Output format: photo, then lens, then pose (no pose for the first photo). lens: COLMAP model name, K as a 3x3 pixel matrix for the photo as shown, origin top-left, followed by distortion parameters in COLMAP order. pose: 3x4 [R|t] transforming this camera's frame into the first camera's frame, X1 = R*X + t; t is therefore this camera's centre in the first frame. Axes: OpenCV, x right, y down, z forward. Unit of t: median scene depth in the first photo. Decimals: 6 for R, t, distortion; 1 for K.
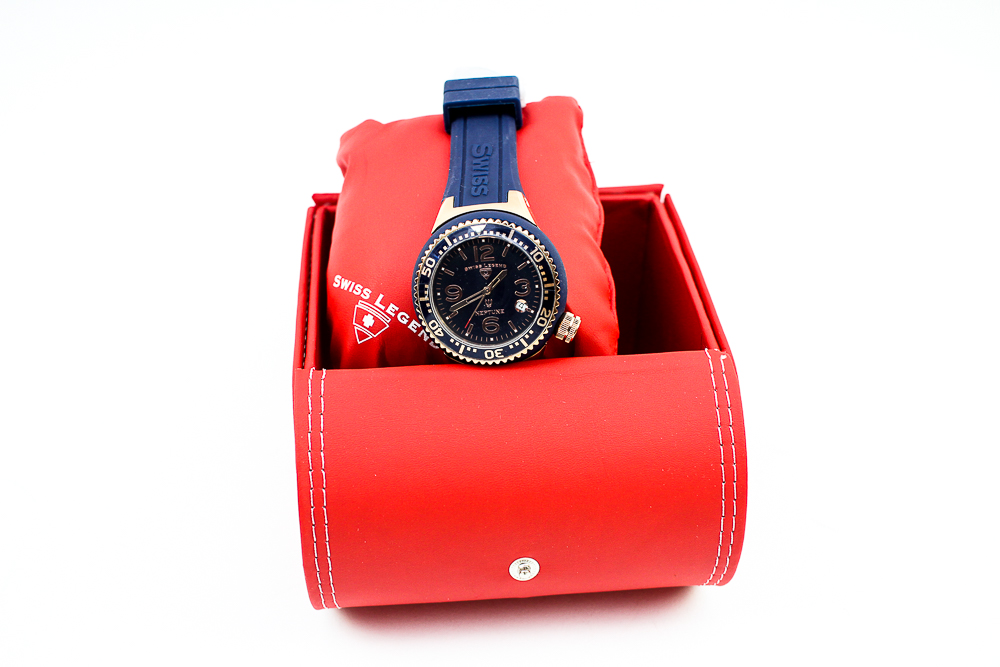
lens RADIAL K [[1212.7, 0, 494.4], [0, 1212.7, 355.4], [0, 0, 1]] dist [-0.065011, 0.000000]
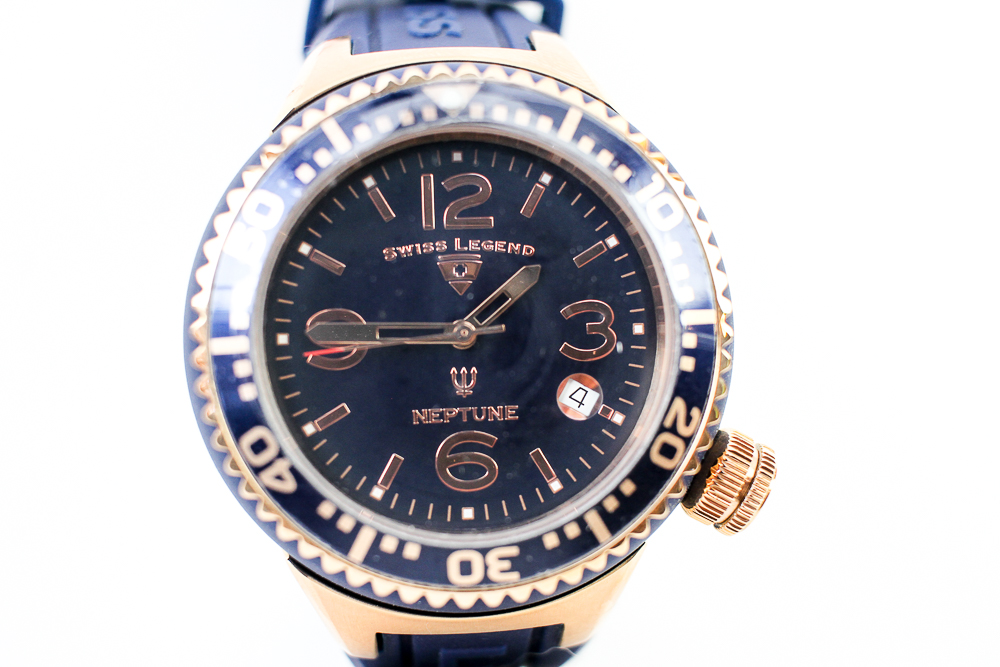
lens RADIAL K [[1212.7, 0, 488.4], [0, 1212.7, 352.4], [0, 0, 1]] dist [-0.065011, 0.000000]
pose [[0.985691, 0.059262, 0.157804, -0.043366], [-0.027741, 0.980428, -0.194916, 0.004376], [-0.166267, 0.187749, 0.968042, 0.731142]]
